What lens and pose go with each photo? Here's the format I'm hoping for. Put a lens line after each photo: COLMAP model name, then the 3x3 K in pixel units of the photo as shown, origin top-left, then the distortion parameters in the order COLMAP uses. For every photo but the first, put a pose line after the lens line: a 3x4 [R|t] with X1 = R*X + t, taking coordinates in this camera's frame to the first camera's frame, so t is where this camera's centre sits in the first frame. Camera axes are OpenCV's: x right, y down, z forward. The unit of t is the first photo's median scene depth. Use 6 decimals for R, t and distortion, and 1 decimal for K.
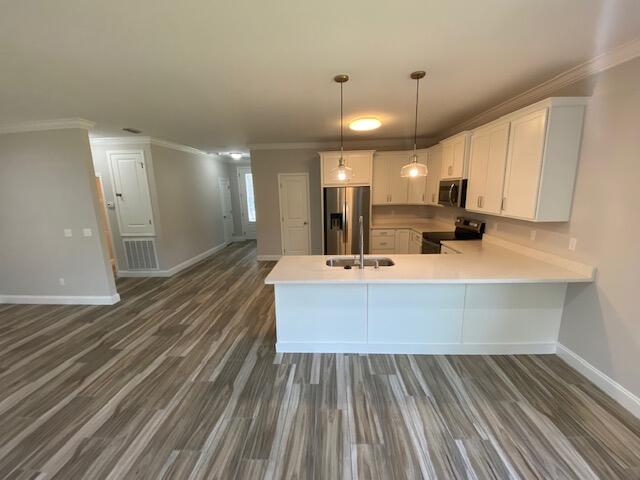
lens RADIAL K [[258.6, 0, 318.0], [0, 258.6, 239.7], [0, 0, 1]] dist [0.020106, -0.021156]
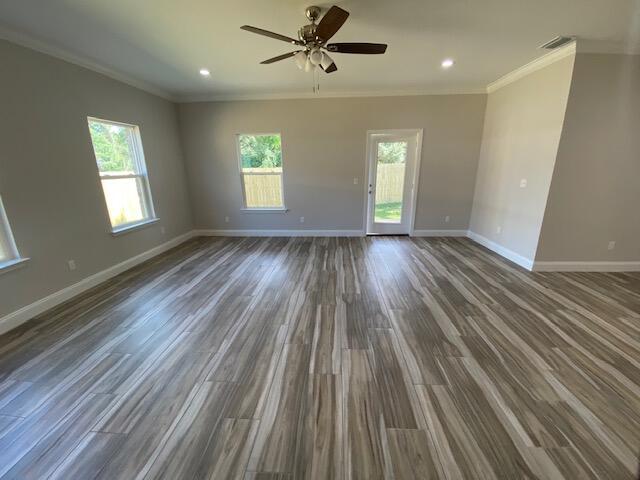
lens RADIAL K [[258.6, 0, 318.0], [0, 258.6, 239.7], [0, 0, 1]] dist [0.020106, -0.021156]
pose [[-0.999109, 0.032183, 0.027316, -0.175105], [0.041050, 0.891549, 0.451061, -0.034753], [-0.009837, 0.451780, -0.892075, 0.580884]]
